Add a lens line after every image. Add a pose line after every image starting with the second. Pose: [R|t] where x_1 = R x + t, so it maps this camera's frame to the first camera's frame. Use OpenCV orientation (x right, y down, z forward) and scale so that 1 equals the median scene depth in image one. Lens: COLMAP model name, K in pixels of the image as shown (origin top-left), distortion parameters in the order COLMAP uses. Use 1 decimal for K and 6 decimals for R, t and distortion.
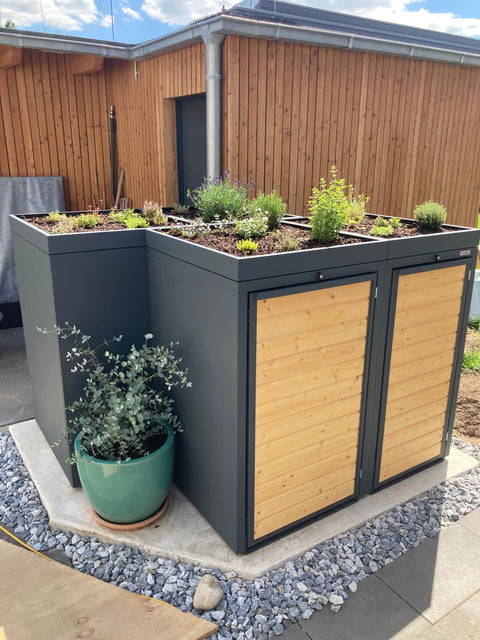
lens RADIAL K [[531.4, 0, 240.0], [0, 531.4, 320.0], [0, 0, 1]] dist [-0.011902, -0.009825]
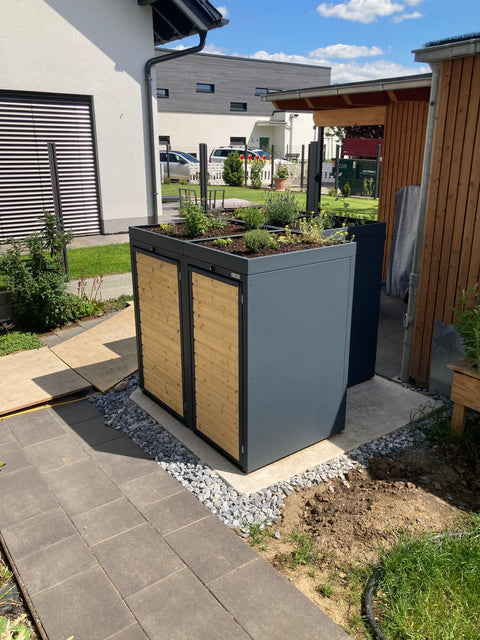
lens RADIAL K [[531.4, 0, 240.0], [0, 531.4, 320.0], [0, 0, 1]] dist [-0.011902, -0.009825]
pose [[0.060983, 0.310234, -0.948702, 1.501026], [-0.303976, 0.911095, 0.278397, -0.353523], [0.950726, 0.271405, 0.149865, 0.868549]]
